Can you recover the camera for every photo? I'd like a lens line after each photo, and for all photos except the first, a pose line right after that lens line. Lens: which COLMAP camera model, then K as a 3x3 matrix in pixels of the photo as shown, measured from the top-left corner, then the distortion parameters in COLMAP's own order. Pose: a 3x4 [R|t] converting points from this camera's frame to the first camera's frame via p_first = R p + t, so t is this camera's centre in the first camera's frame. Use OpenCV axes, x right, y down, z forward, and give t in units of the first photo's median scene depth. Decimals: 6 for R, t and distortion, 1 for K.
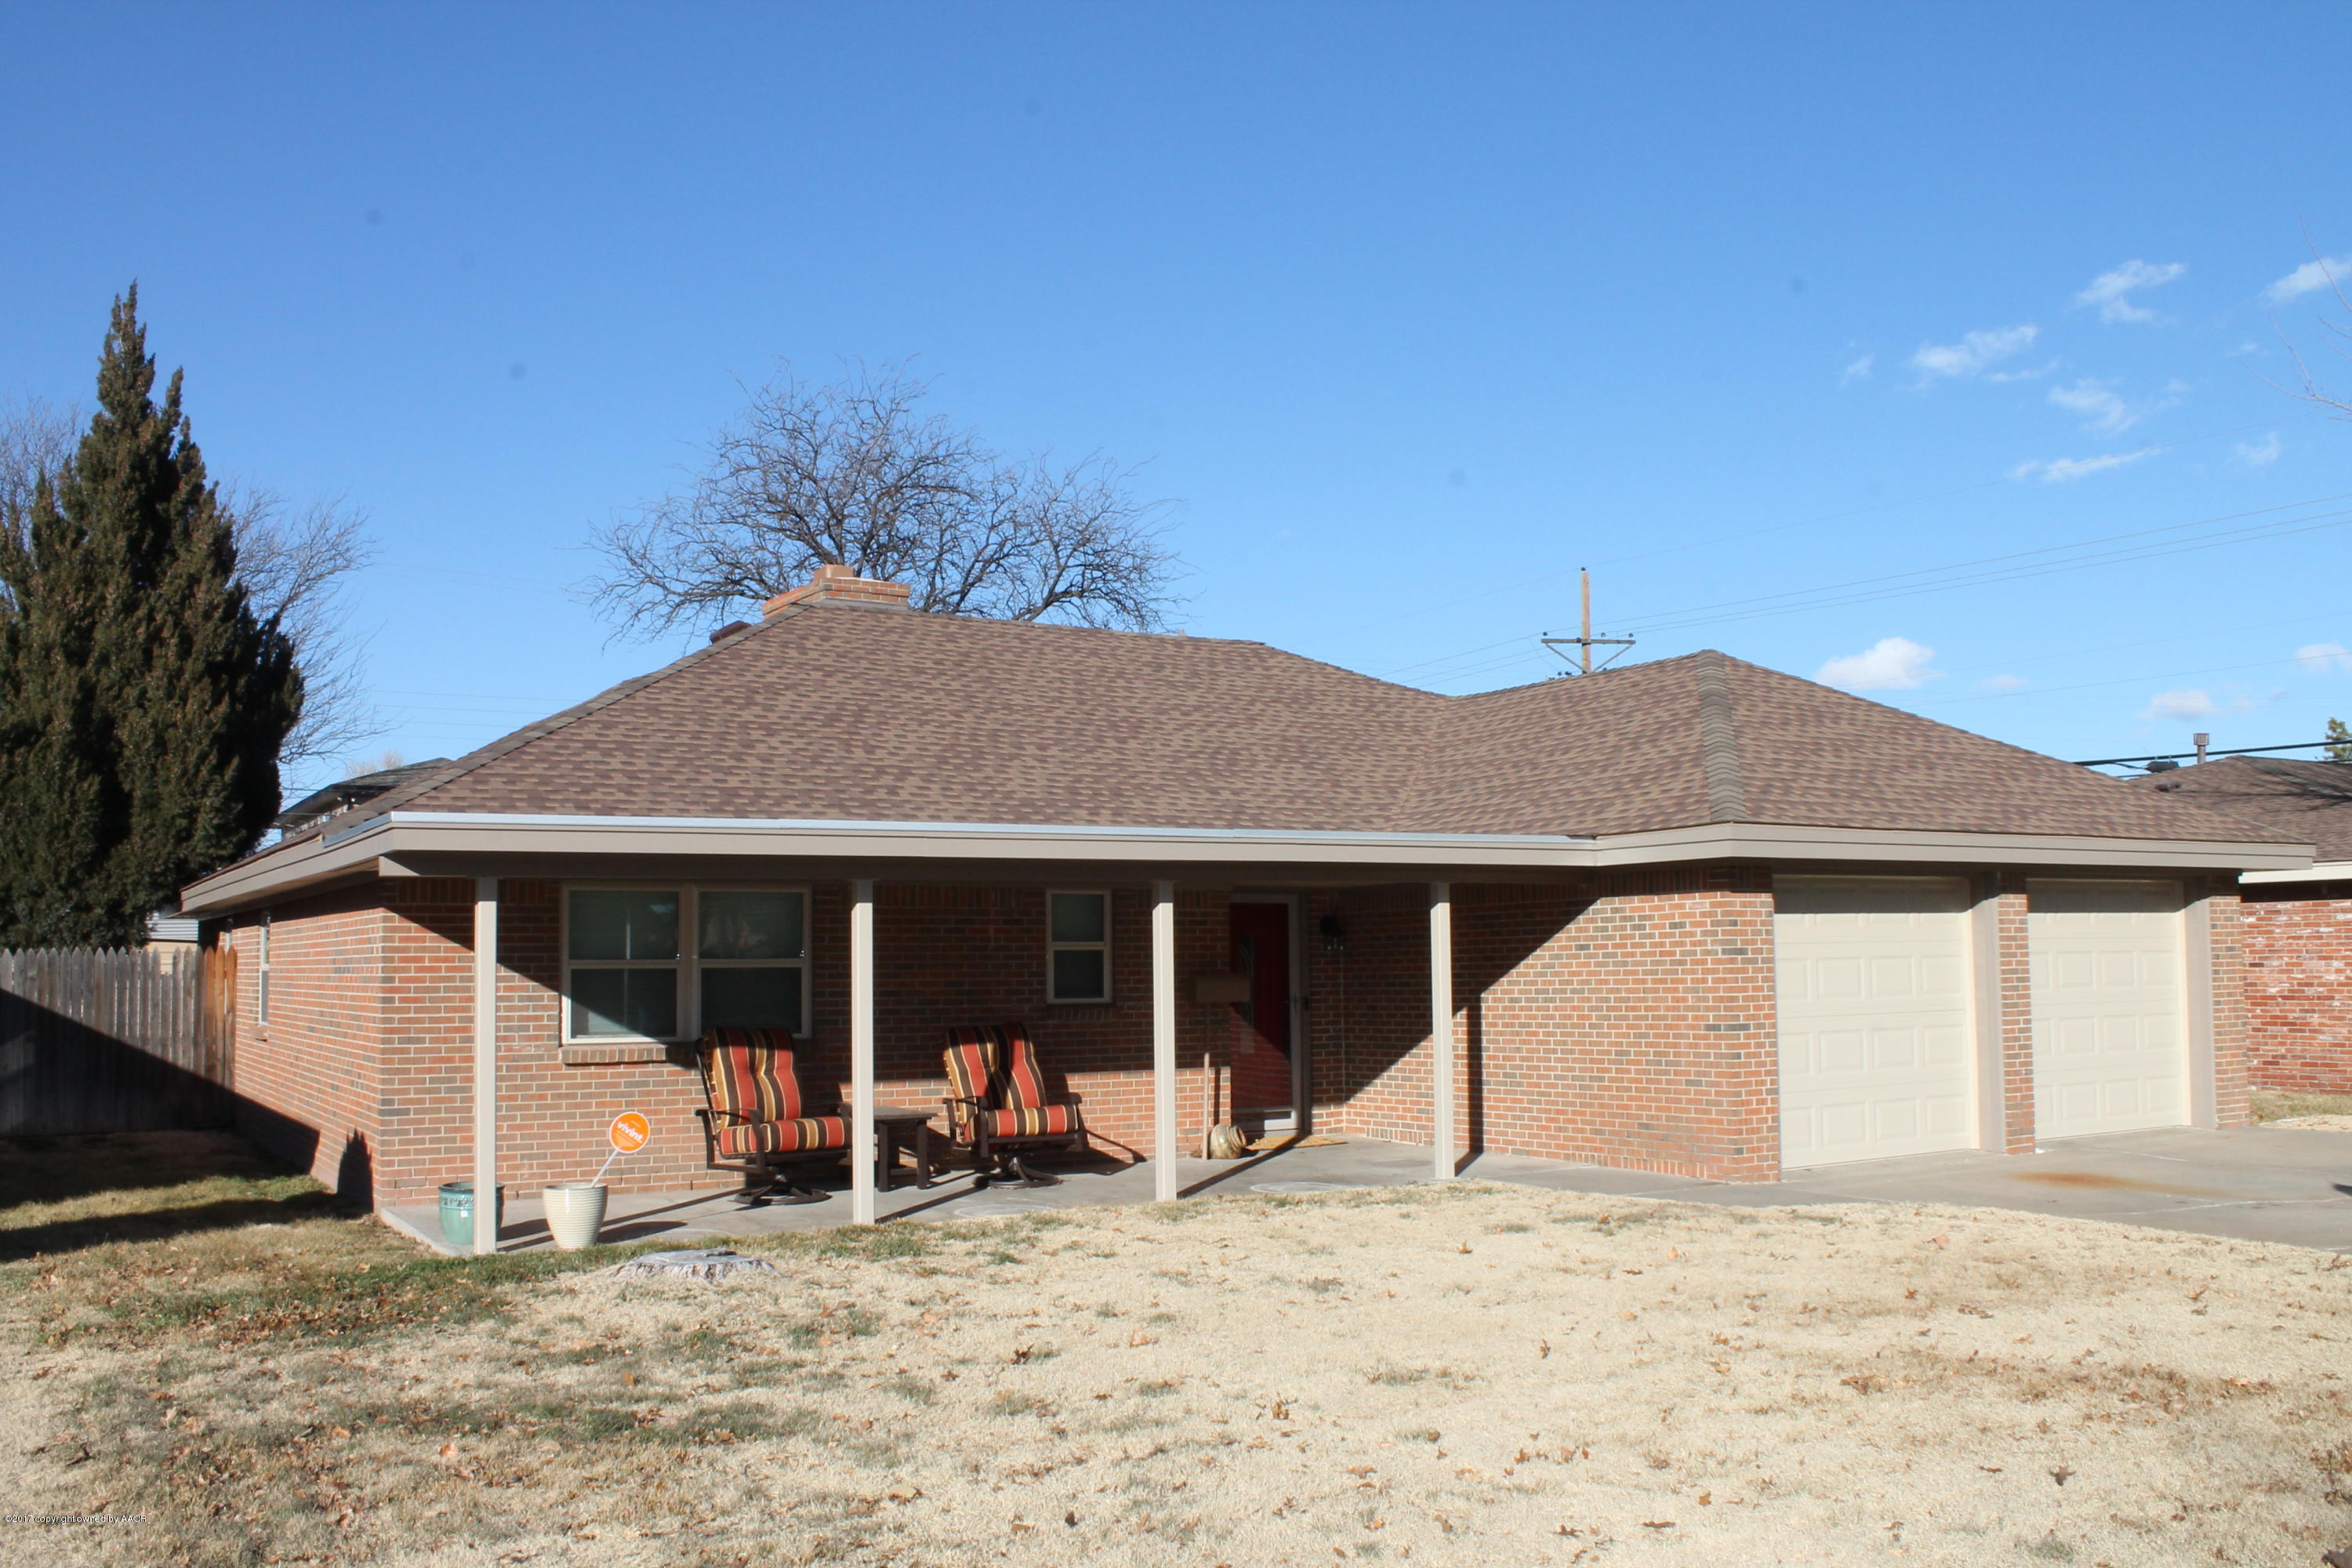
lens RADIAL K [[1988.3, 0, 1187.8], [0, 1988.3, 787.1], [0, 0, 1]] dist [-0.144796, 0.101133]
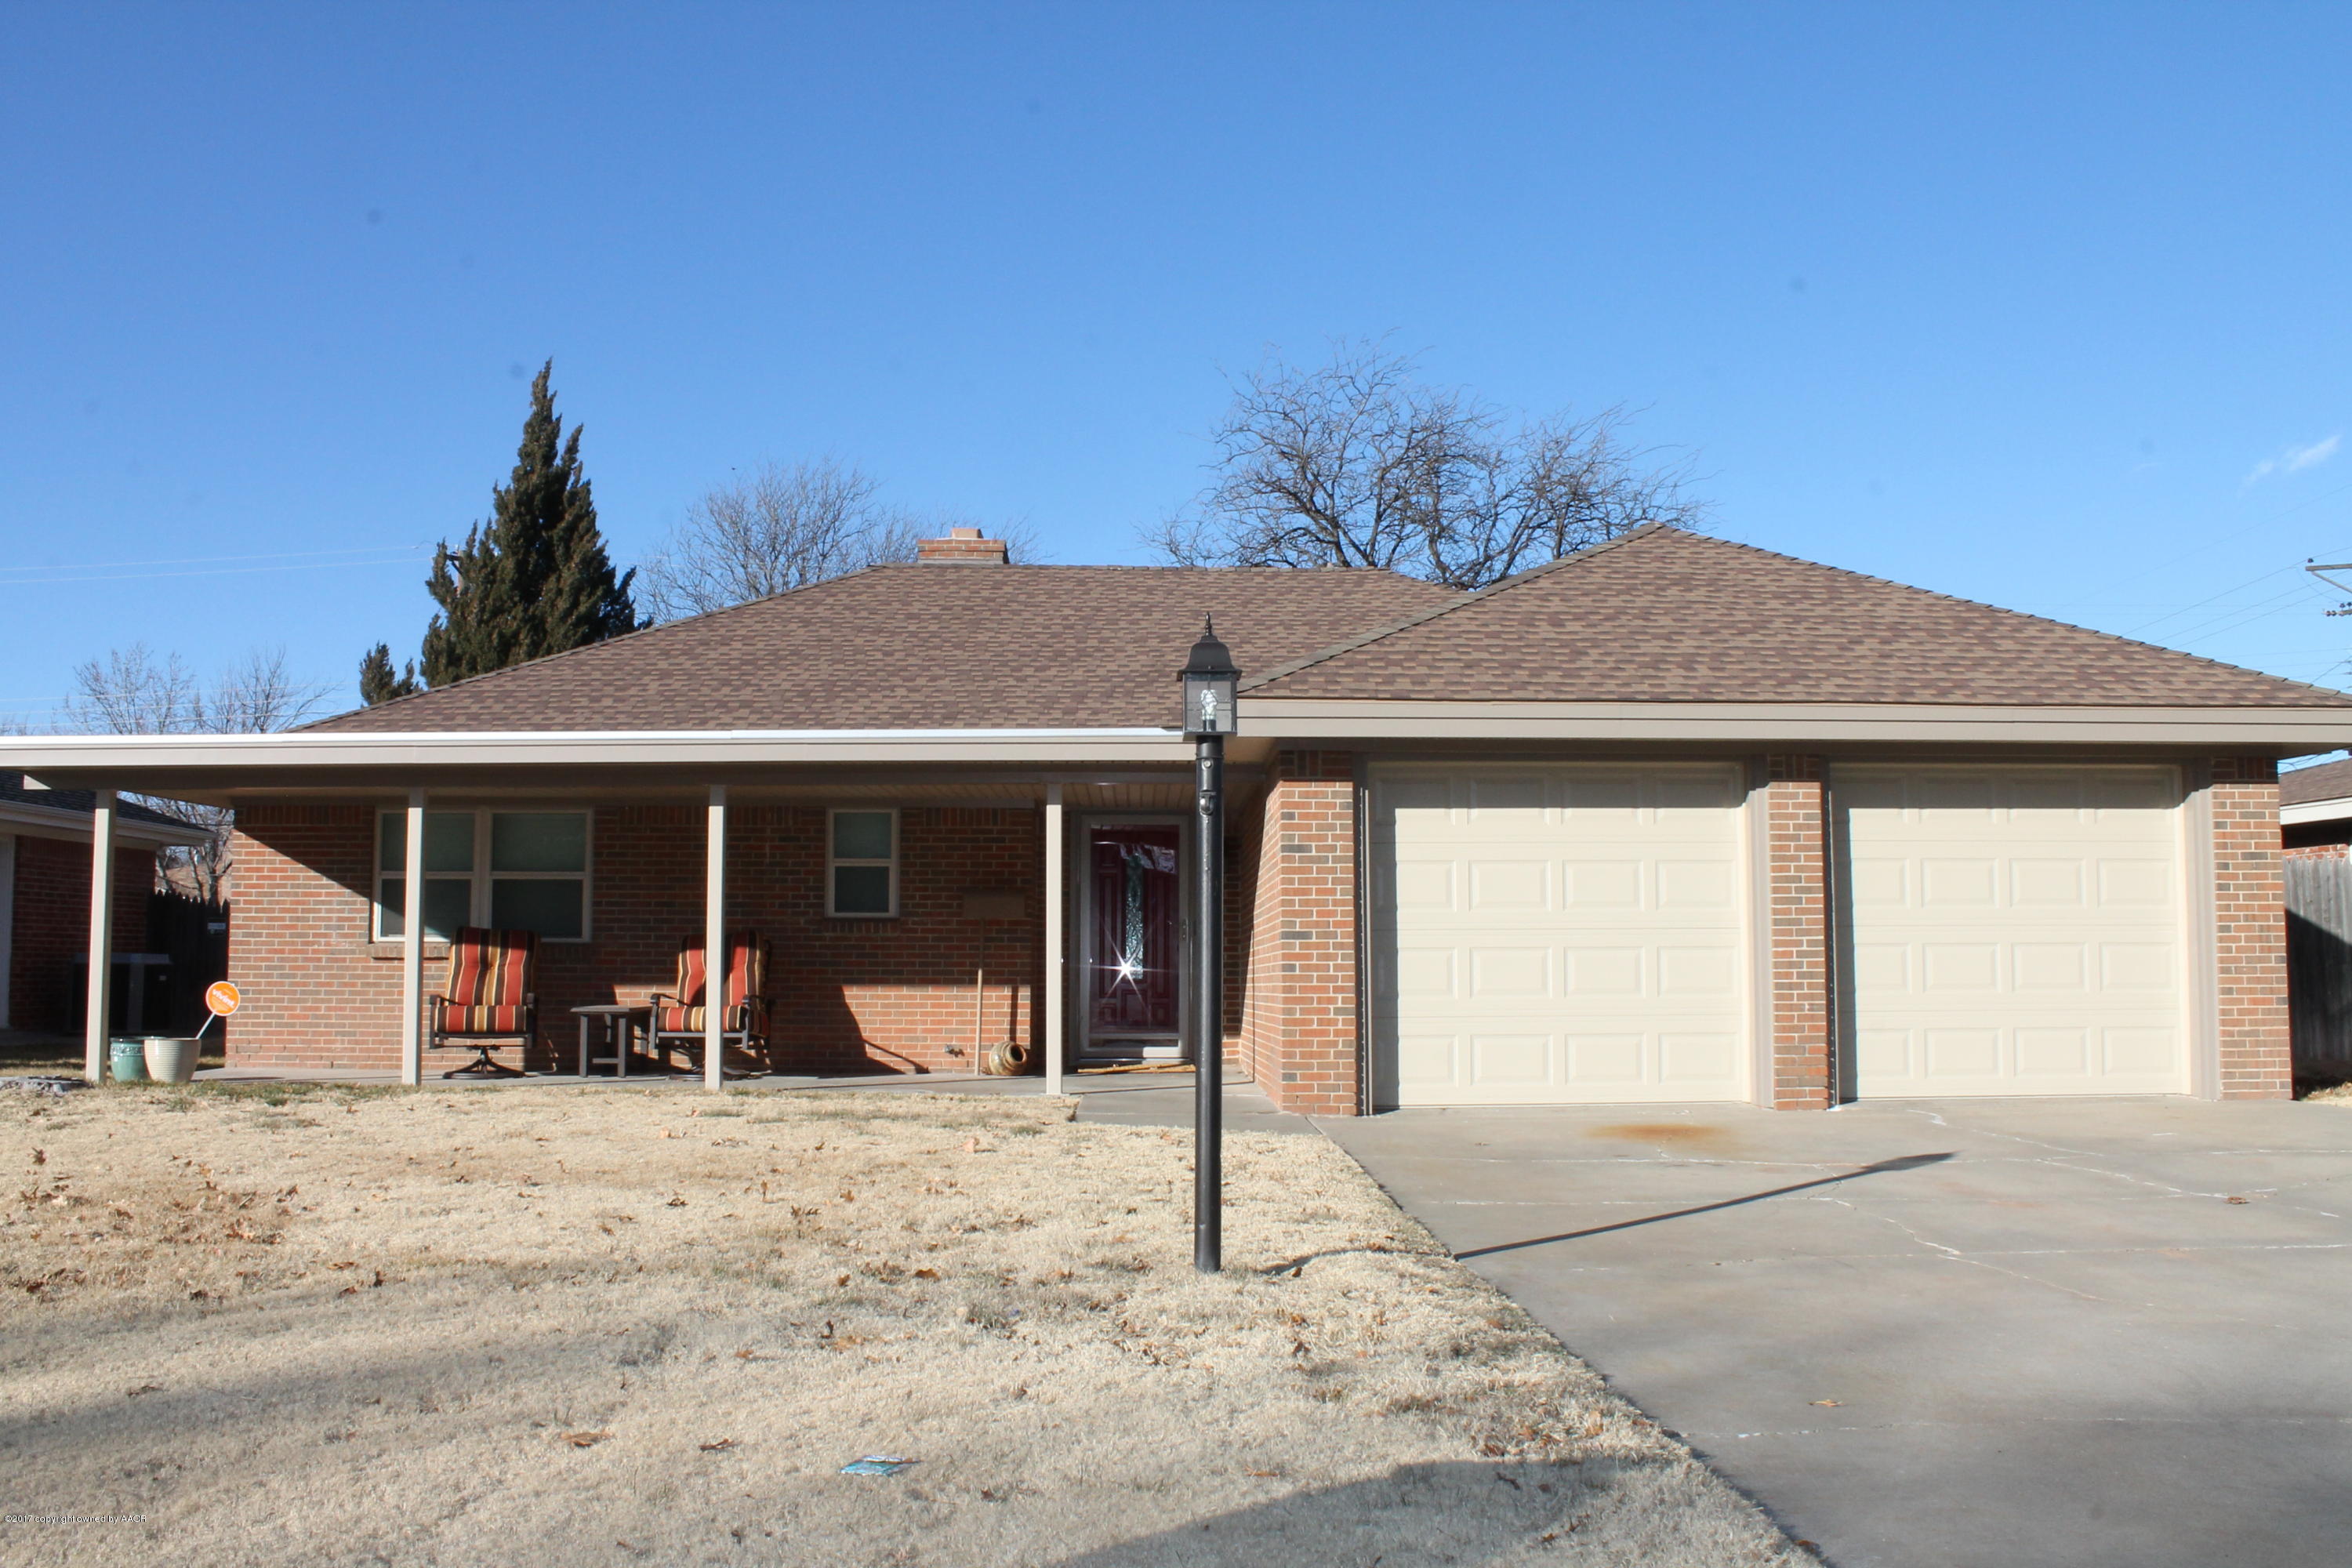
lens RADIAL K [[1988.3, 0, 1186.0], [0, 1988.3, 784.1], [0, 0, 1]] dist [-0.144796, 0.101133]
pose [[0.870004, -0.035280, -0.491782, 0.608934], [0.034090, 0.999354, -0.011384, 0.057213], [0.491865, -0.006861, 0.870644, 0.184462]]
